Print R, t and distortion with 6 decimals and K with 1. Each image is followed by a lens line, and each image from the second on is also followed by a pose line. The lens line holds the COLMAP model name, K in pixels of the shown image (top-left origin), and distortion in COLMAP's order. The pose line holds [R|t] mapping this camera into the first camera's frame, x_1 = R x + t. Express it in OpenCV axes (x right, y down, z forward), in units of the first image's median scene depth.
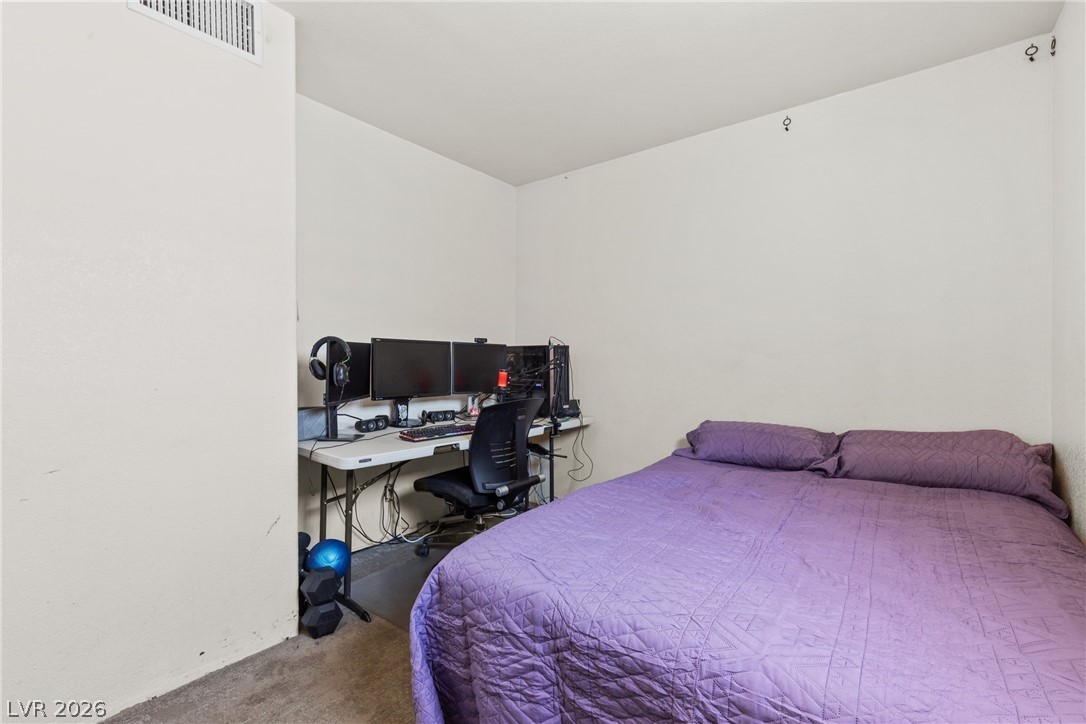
lens RADIAL K [[473.4, 0, 546.9], [0, 473.4, 364.3], [0, 0, 1]] dist [0.004602, 0.000035]
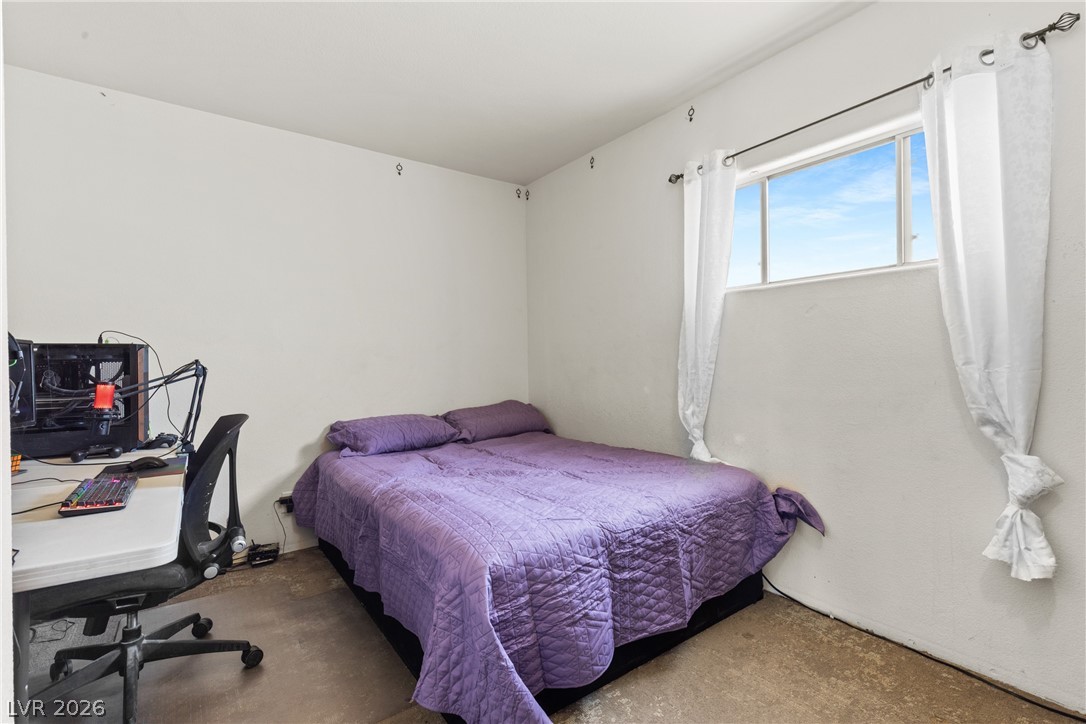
lens RADIAL K [[473.4, 0, 547.7], [0, 473.4, 359.2], [0, 0, 1]] dist [0.004602, 0.000035]
pose [[0.308813, -0.004998, 0.951110, -1.359473], [0.024093, 0.999706, -0.002569, -0.006954], [-0.950818, 0.023708, 0.308843, 0.670762]]
